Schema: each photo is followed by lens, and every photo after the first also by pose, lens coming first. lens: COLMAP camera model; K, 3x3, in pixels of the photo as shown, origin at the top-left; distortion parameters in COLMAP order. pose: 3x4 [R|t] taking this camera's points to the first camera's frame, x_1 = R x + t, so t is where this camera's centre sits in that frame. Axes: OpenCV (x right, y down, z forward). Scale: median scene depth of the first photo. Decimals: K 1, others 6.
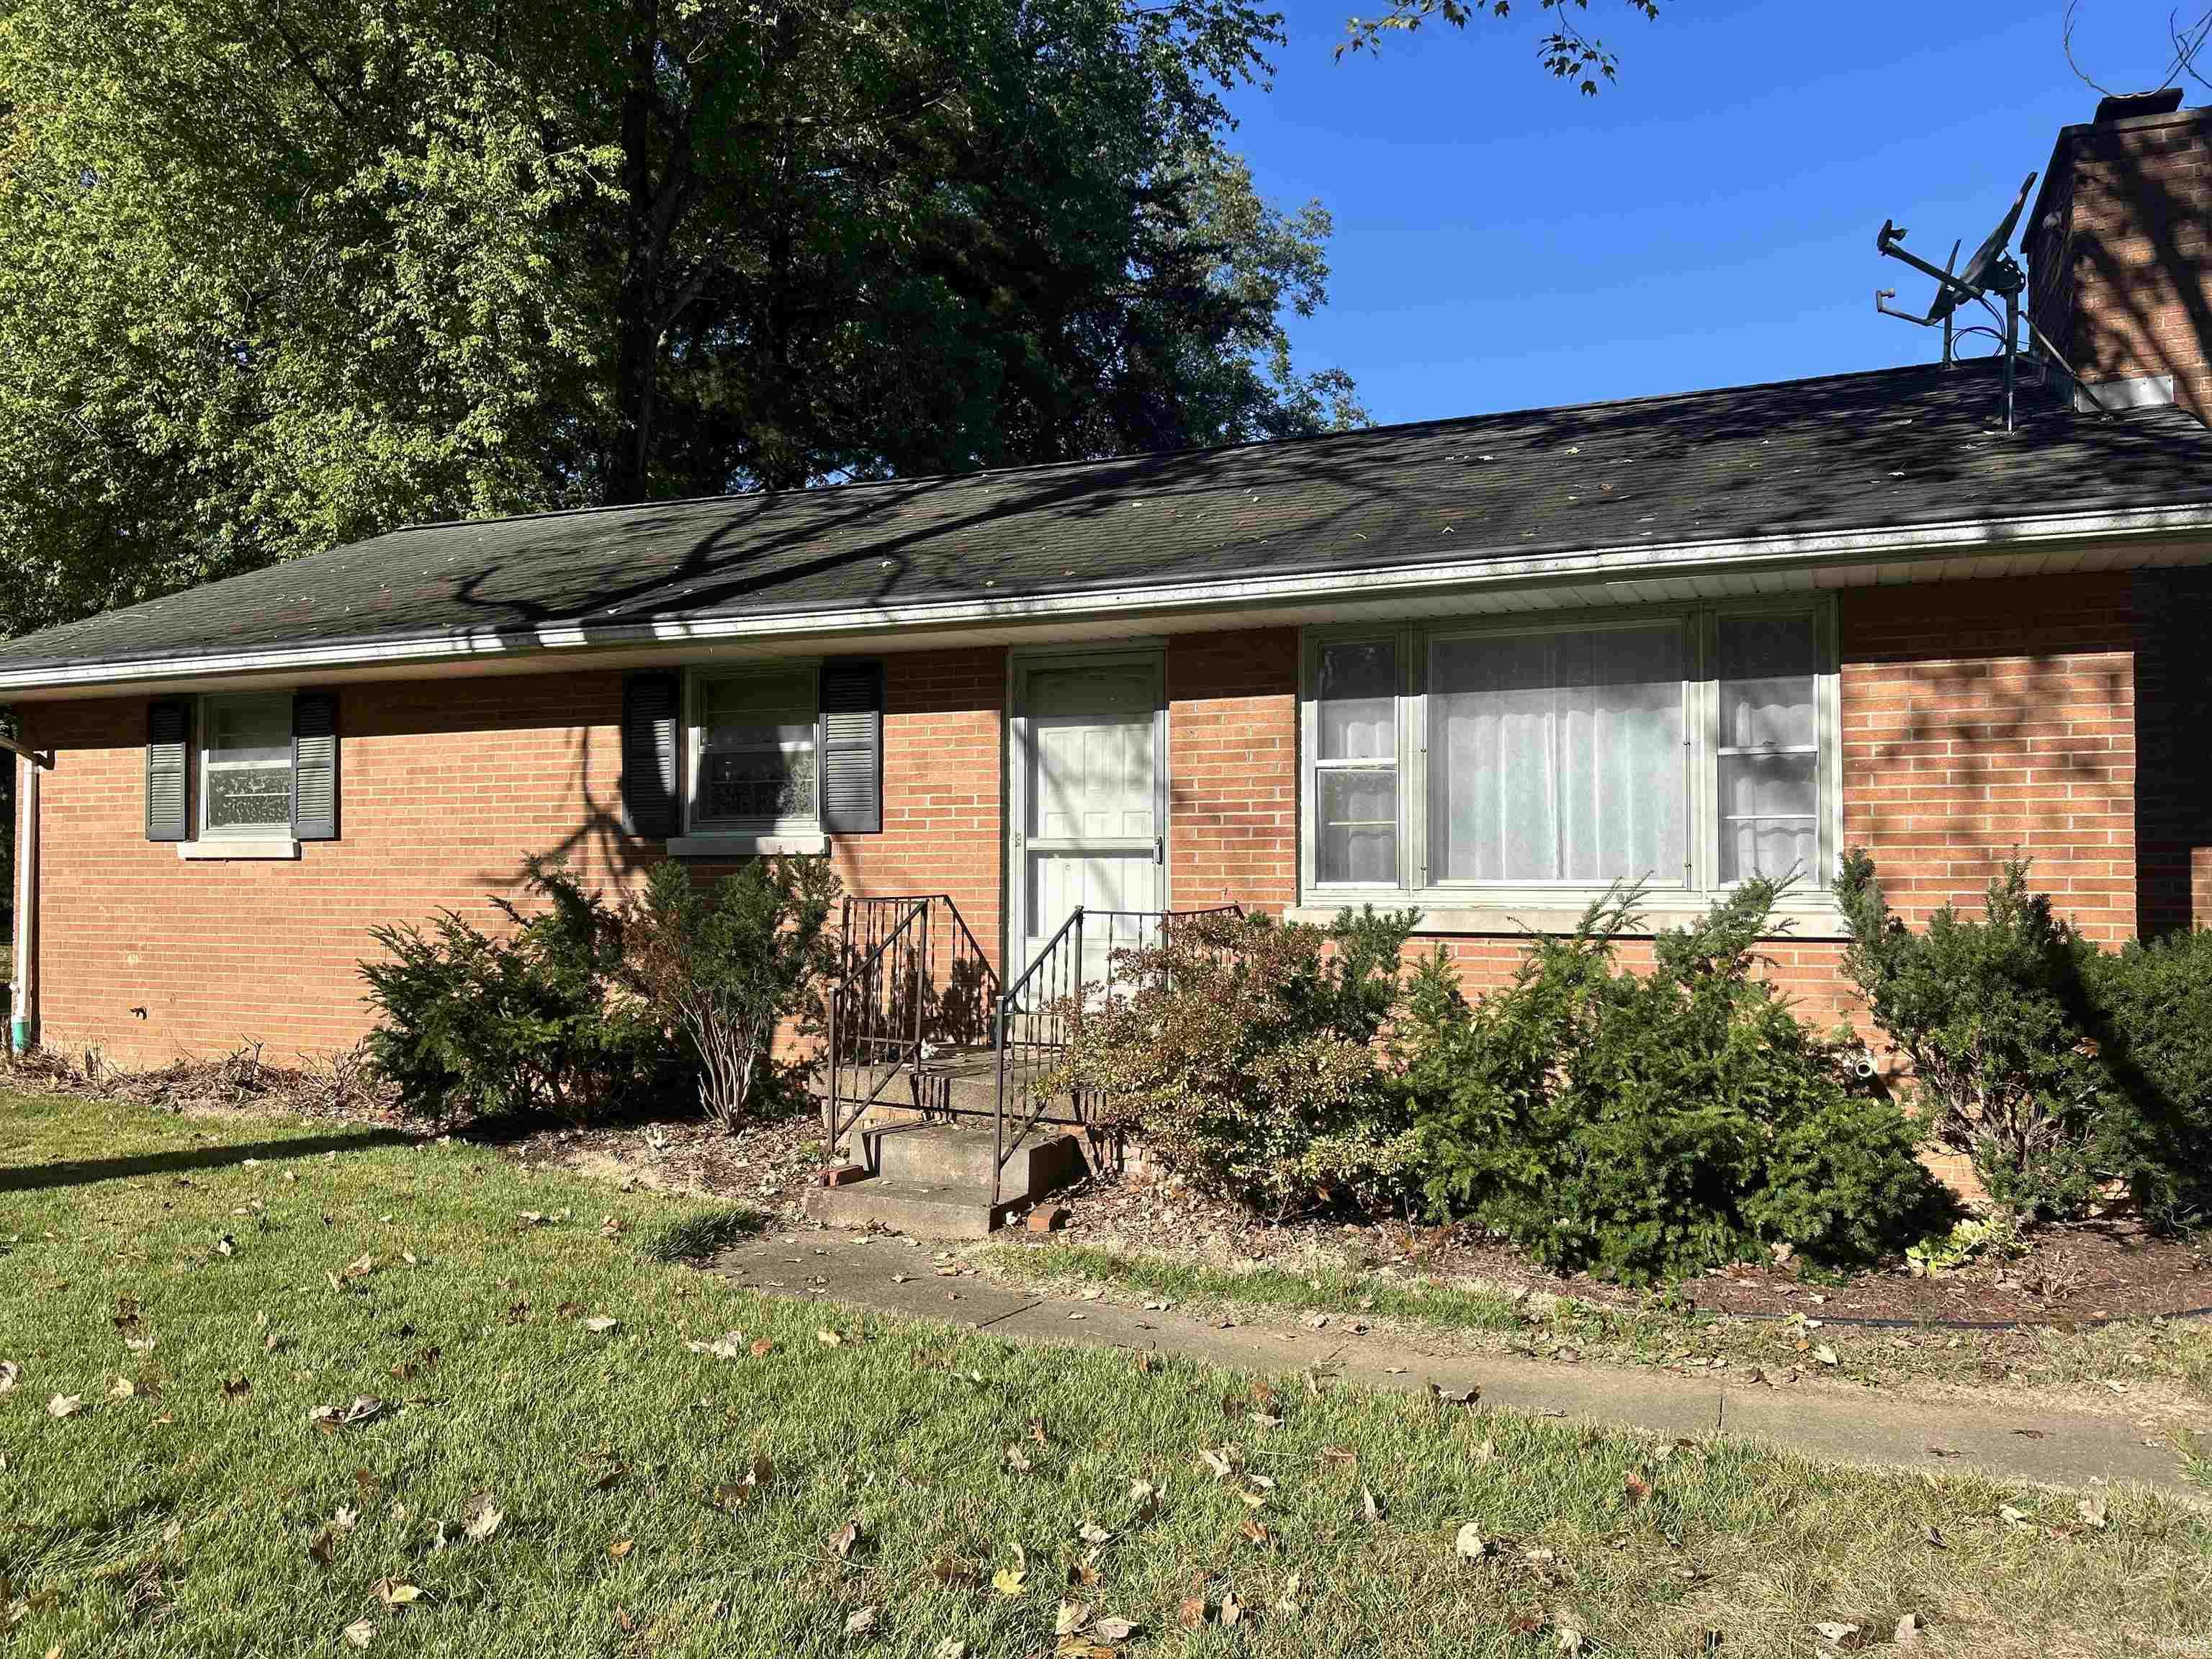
lens RADIAL K [[1651.5, 0, 1106.0], [0, 1651.5, 829.5], [0, 0, 1]] dist [0.095870, -0.118963]
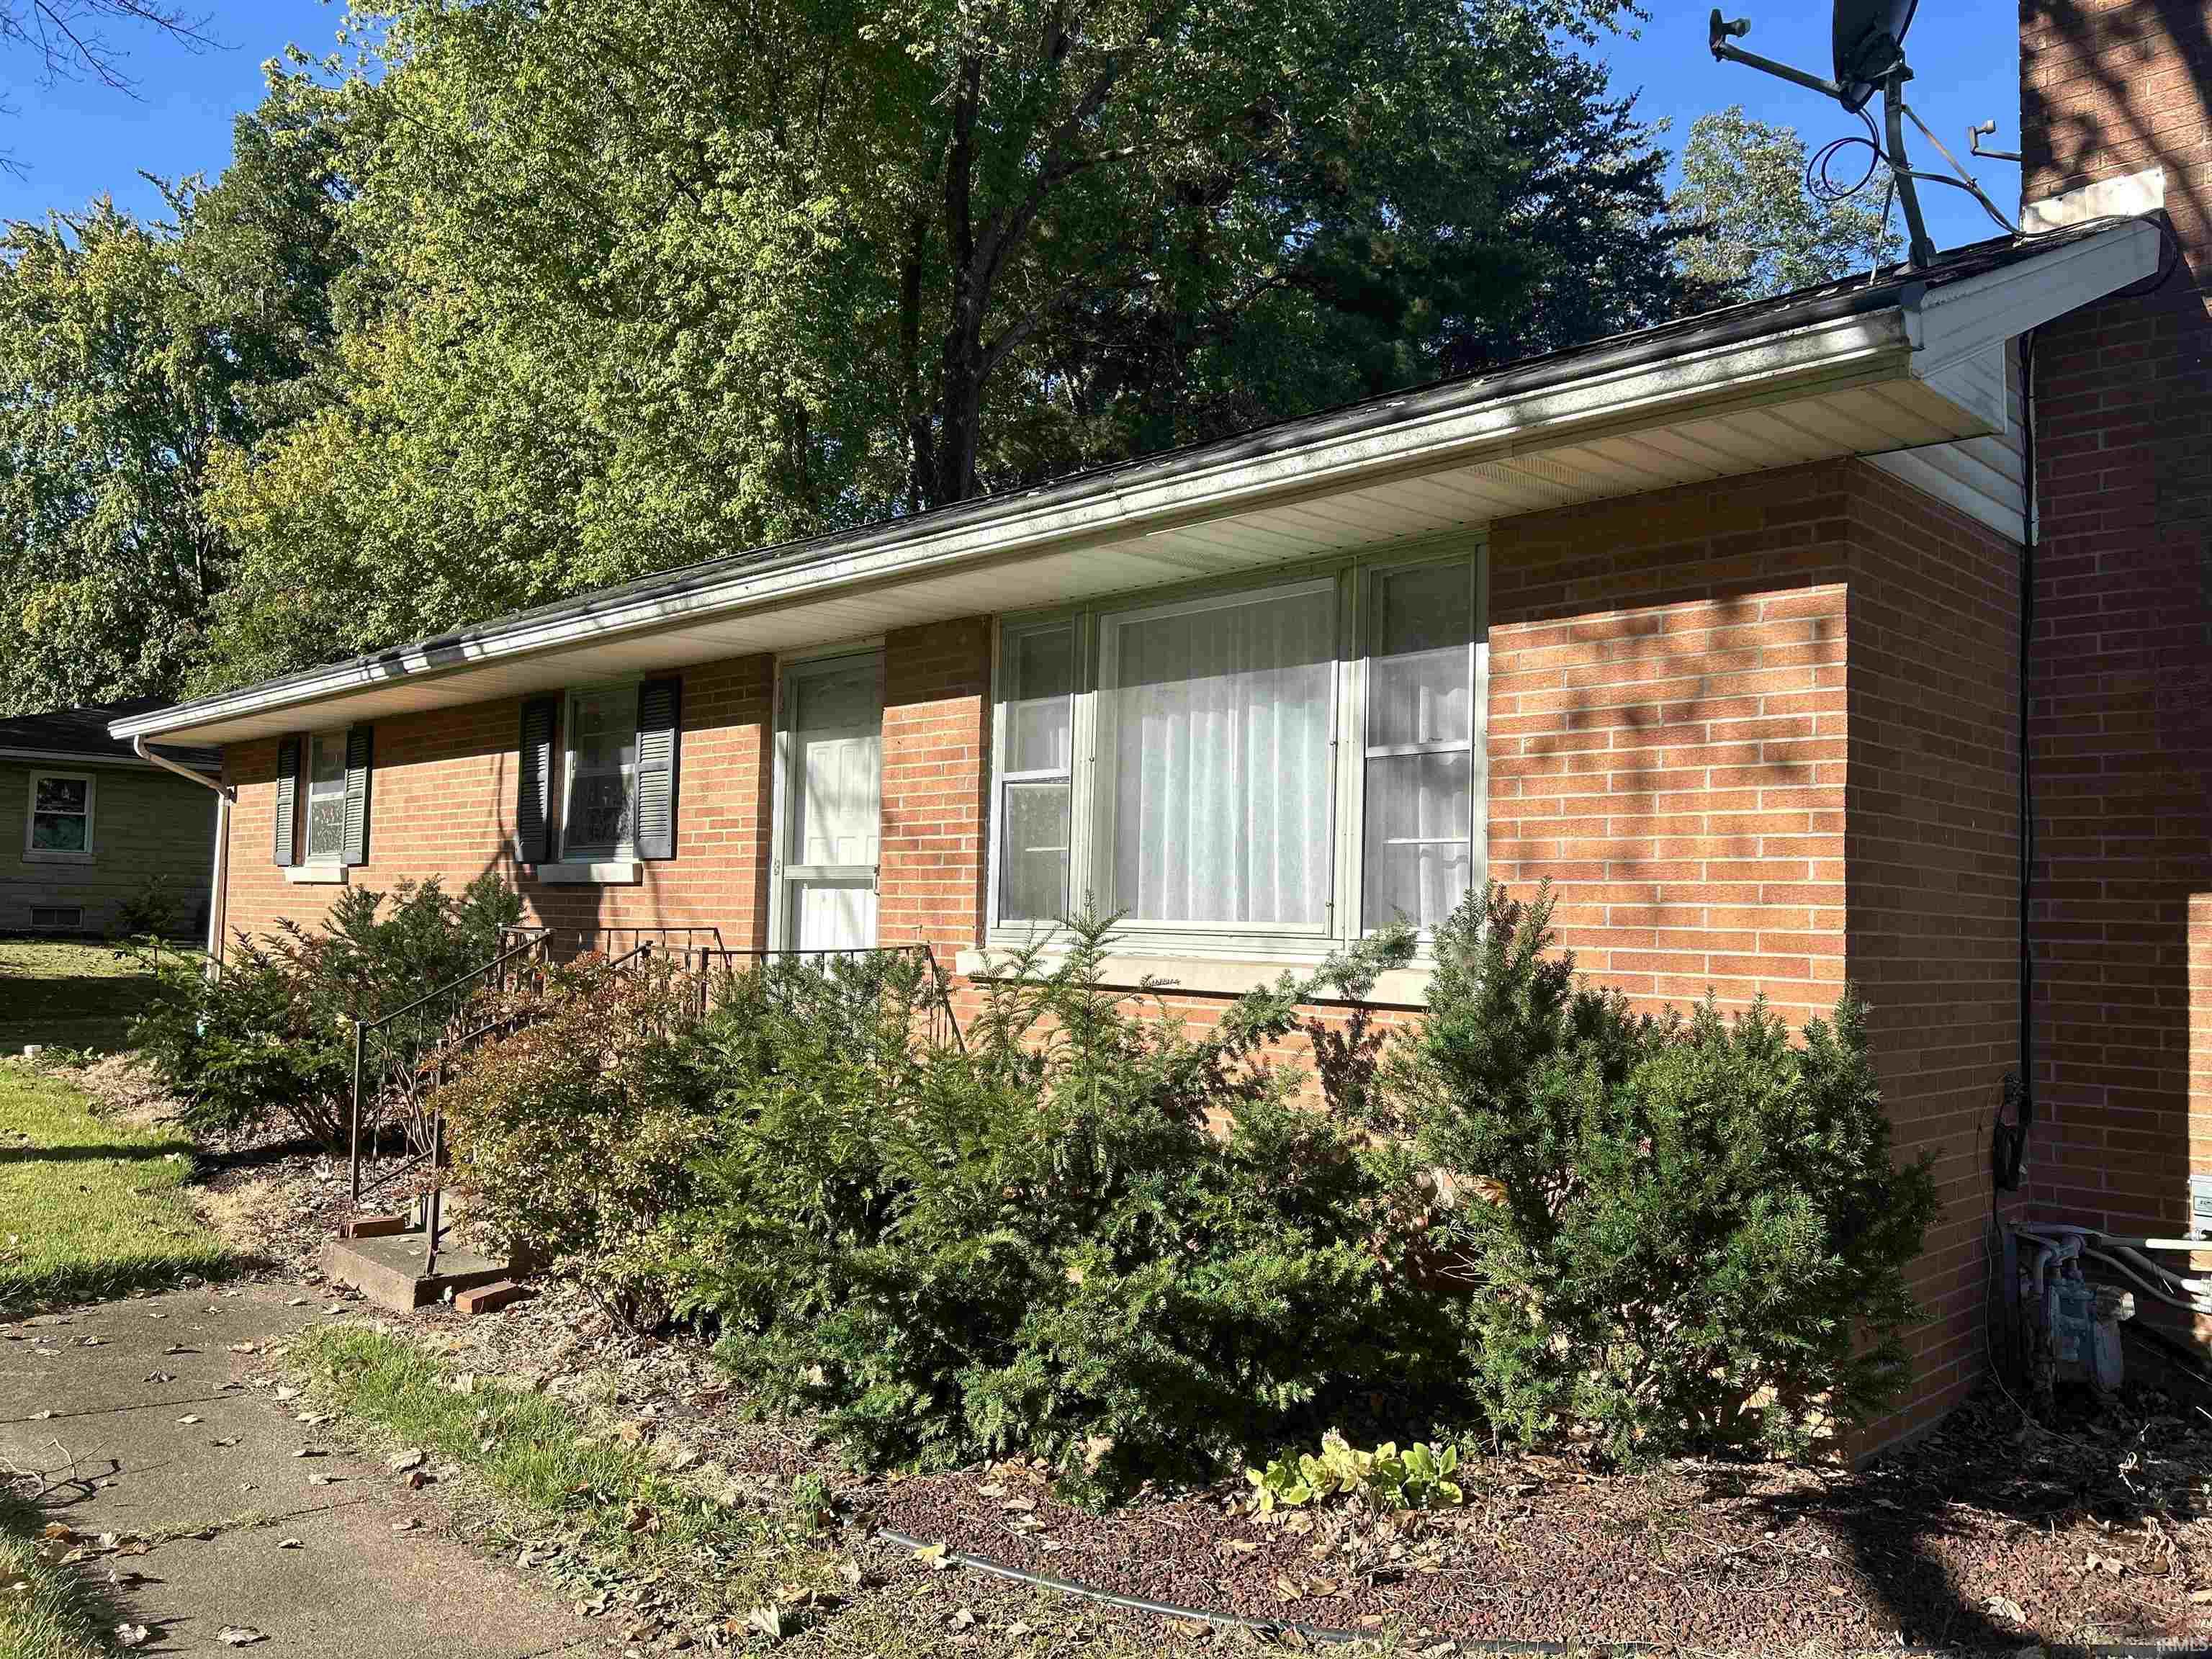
lens RADIAL K [[1651.5, 0, 1106.0], [0, 1651.5, 829.5], [0, 0, 1]] dist [0.095870, -0.118963]
pose [[0.928845, 0.001261, -0.370466, 0.467899], [-0.011879, 0.999581, -0.026380, 0.007476], [0.370277, 0.028904, 0.928471, 0.239938]]
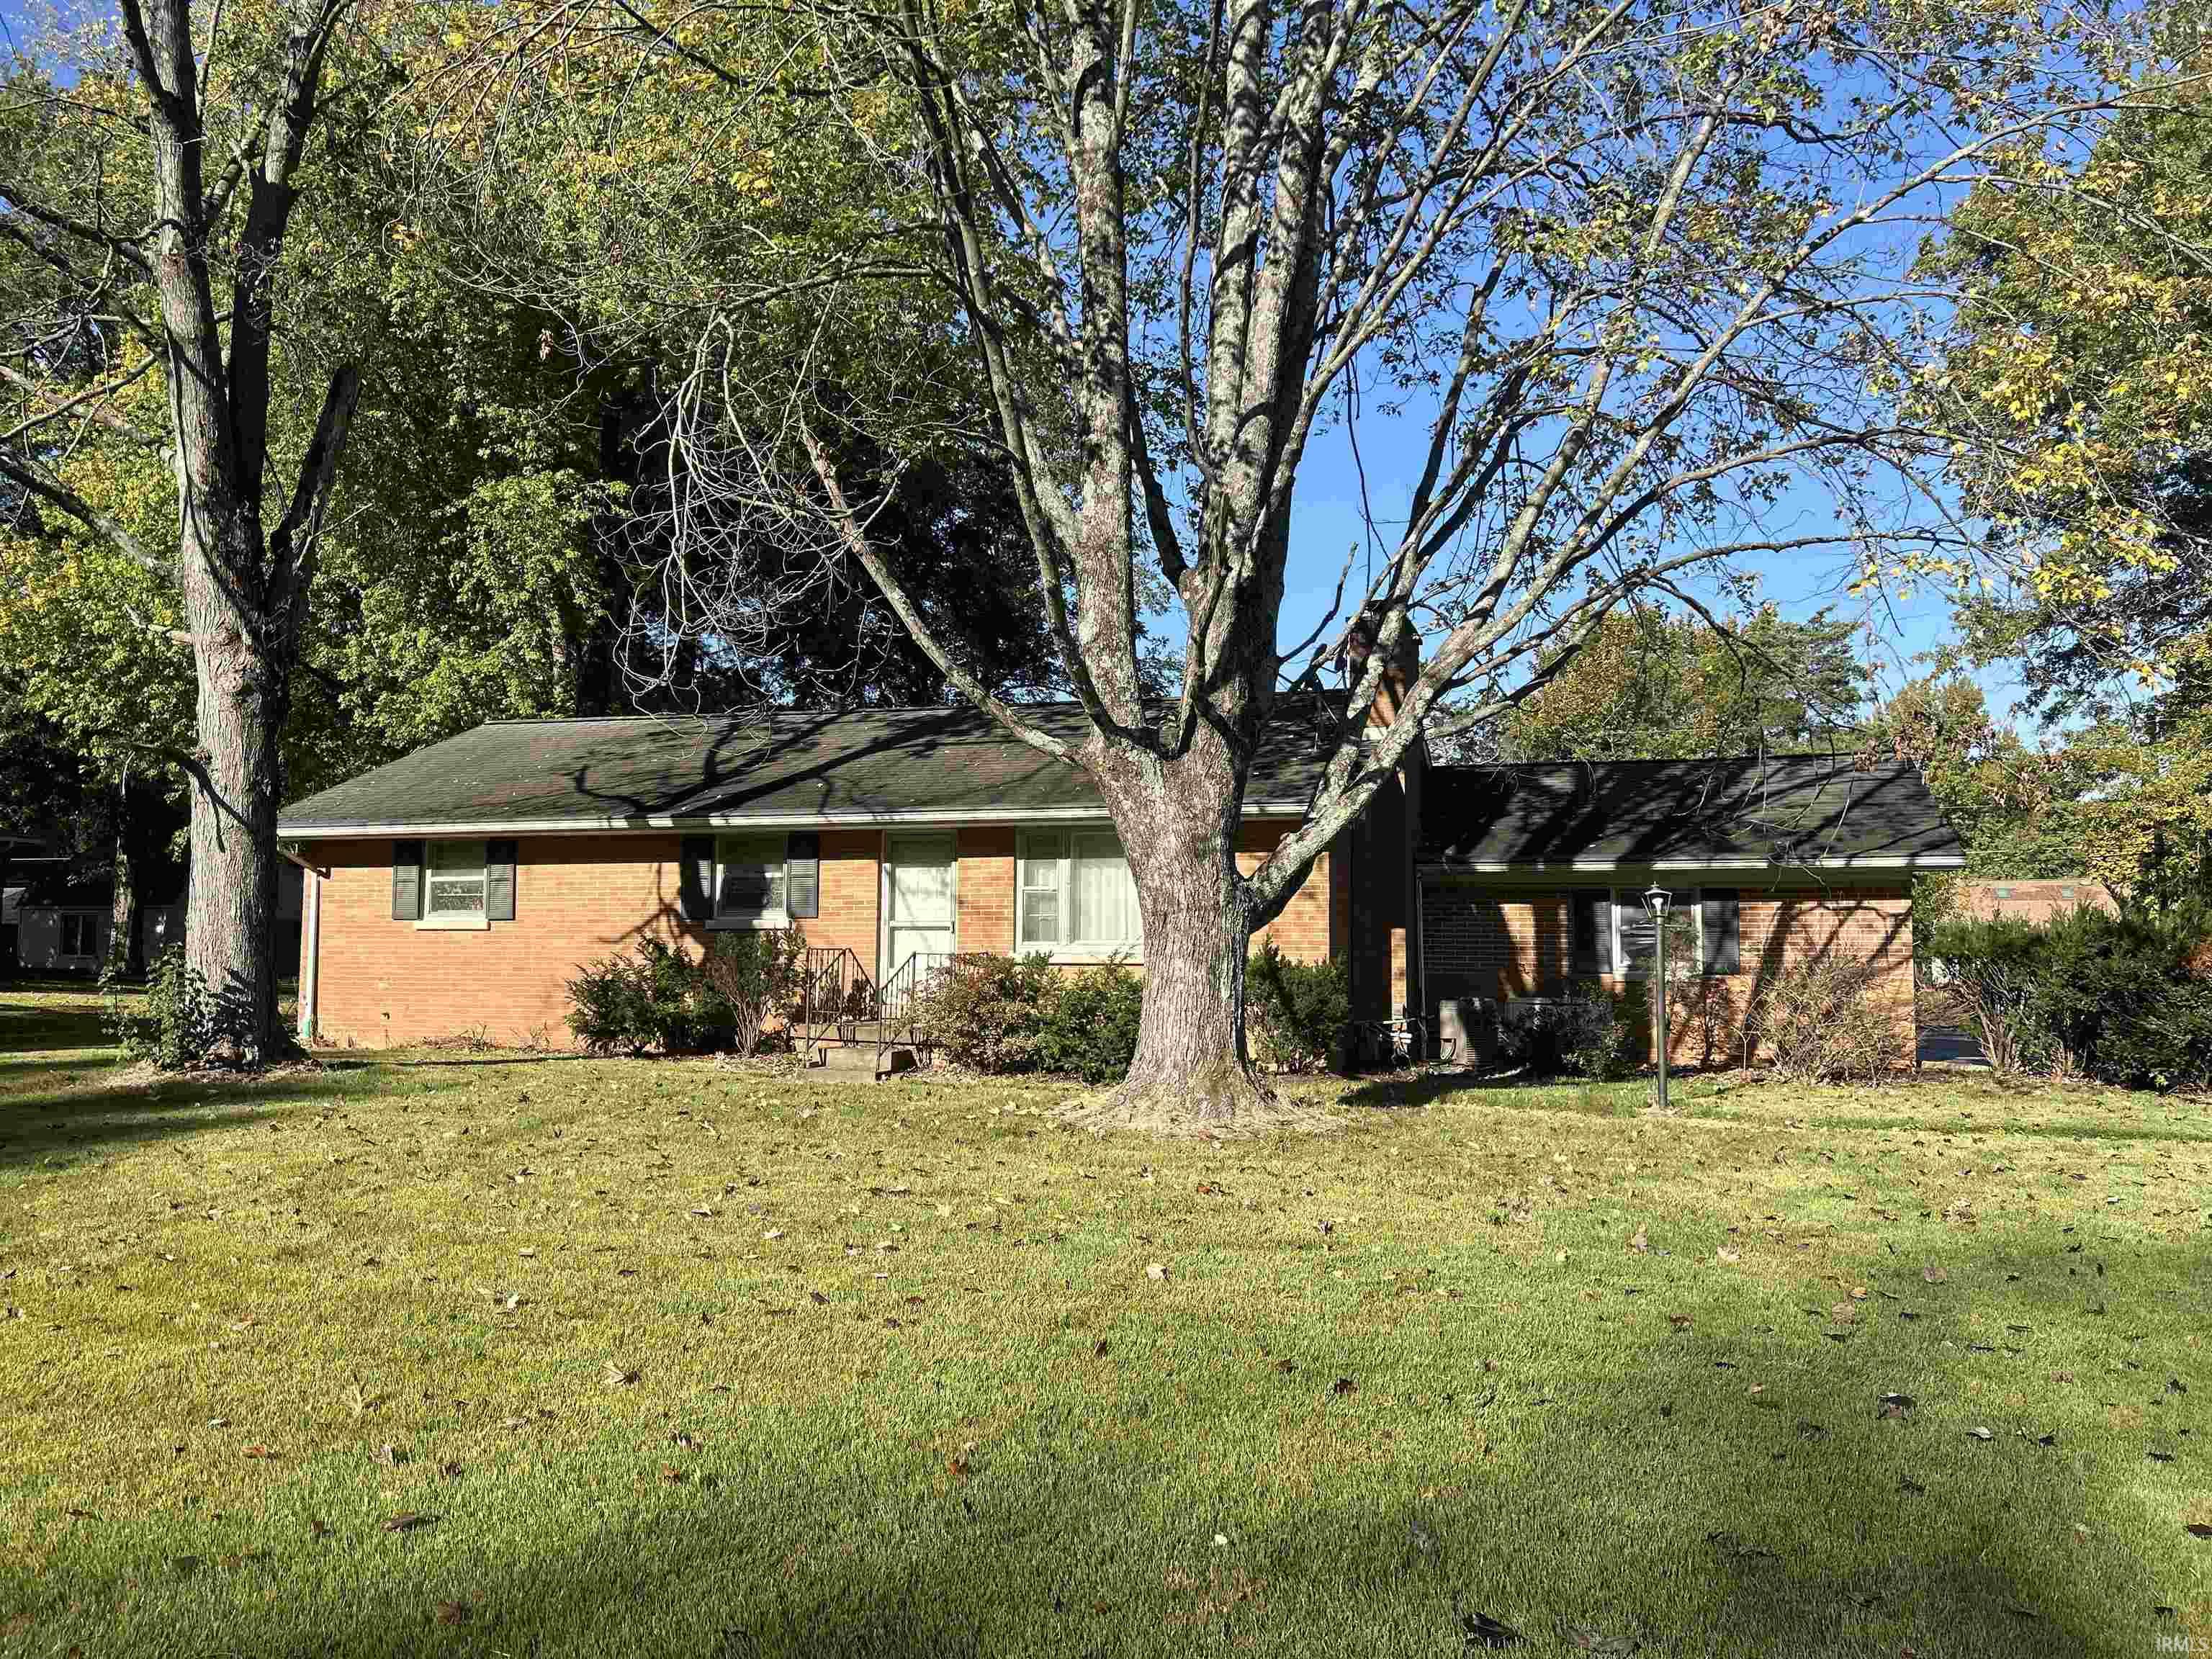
lens RADIAL K [[1656.6, 0, 1140.8], [0, 1656.6, 853.6], [0, 0, 1]] dist [0.098450, -0.212110]
pose [[0.993365, 0.009337, 0.114621, 0.027783], [-0.005898, 0.999523, -0.030300, -0.018982], [-0.114849, 0.029423, 0.992947, -1.190833]]
